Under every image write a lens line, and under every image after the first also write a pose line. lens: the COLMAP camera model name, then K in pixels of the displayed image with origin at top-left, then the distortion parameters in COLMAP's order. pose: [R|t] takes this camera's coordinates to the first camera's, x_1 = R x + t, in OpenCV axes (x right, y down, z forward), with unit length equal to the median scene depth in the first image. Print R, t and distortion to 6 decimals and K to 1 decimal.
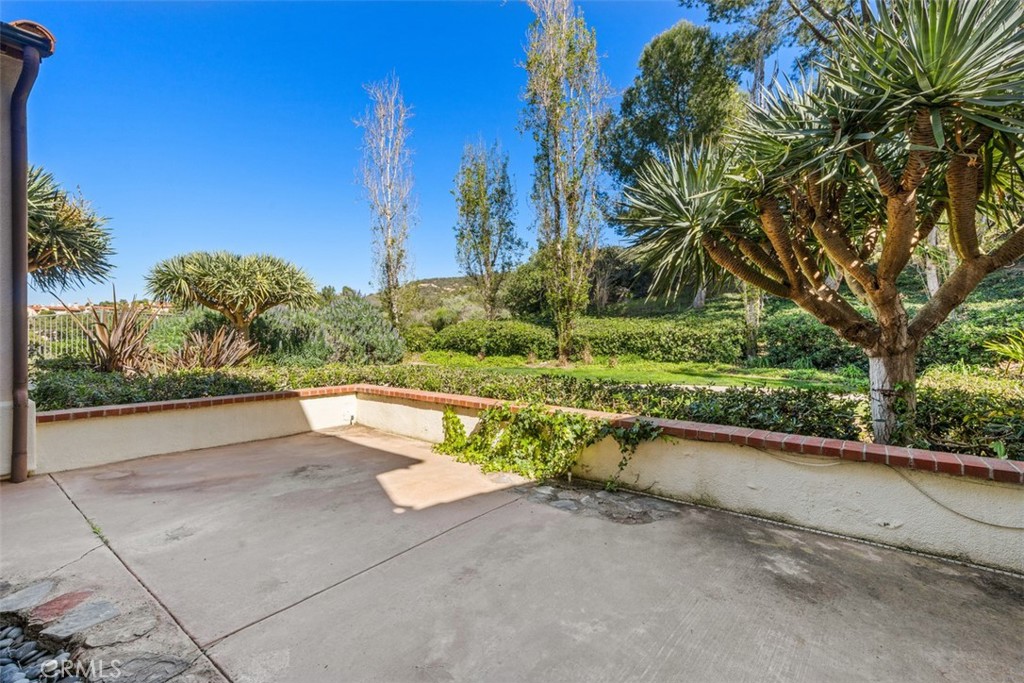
lens RADIAL K [[444.6, 0, 535.6], [0, 444.6, 335.2], [0, 0, 1]] dist [0.003490, -0.000010]
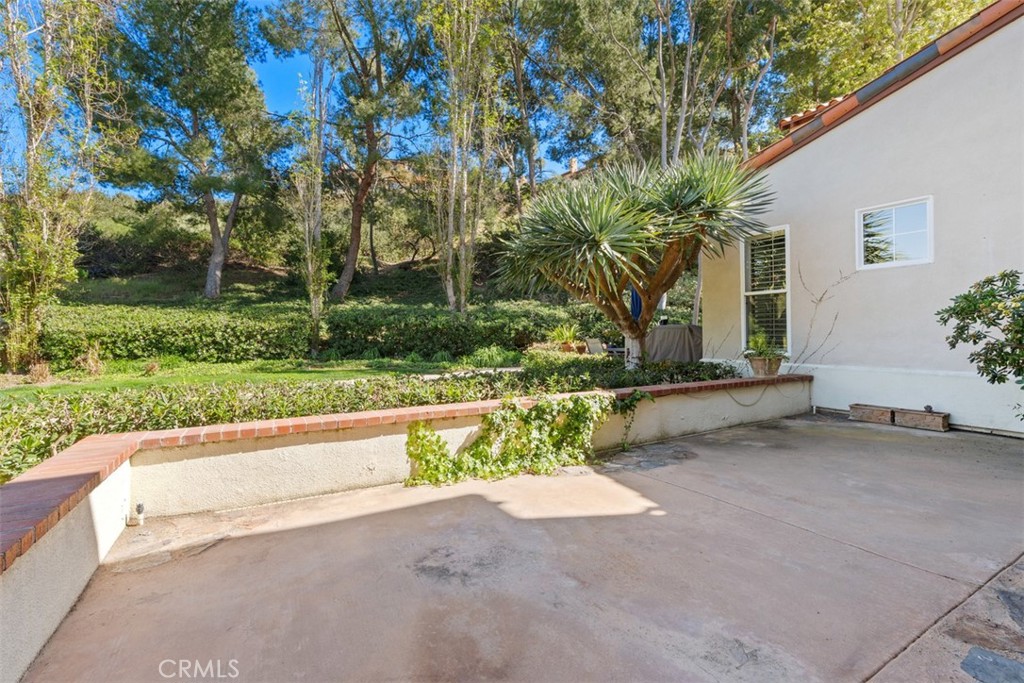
lens RADIAL K [[444.6, 0, 513.2], [0, 444.6, 335.8], [0, 0, 1]] dist [0.003490, -0.000010]
pose [[0.419994, -0.018138, 0.907346, -0.904628], [0.007419, 0.999835, 0.016552, 0.004963], [-0.907497, -0.000220, 0.420059, 0.632482]]
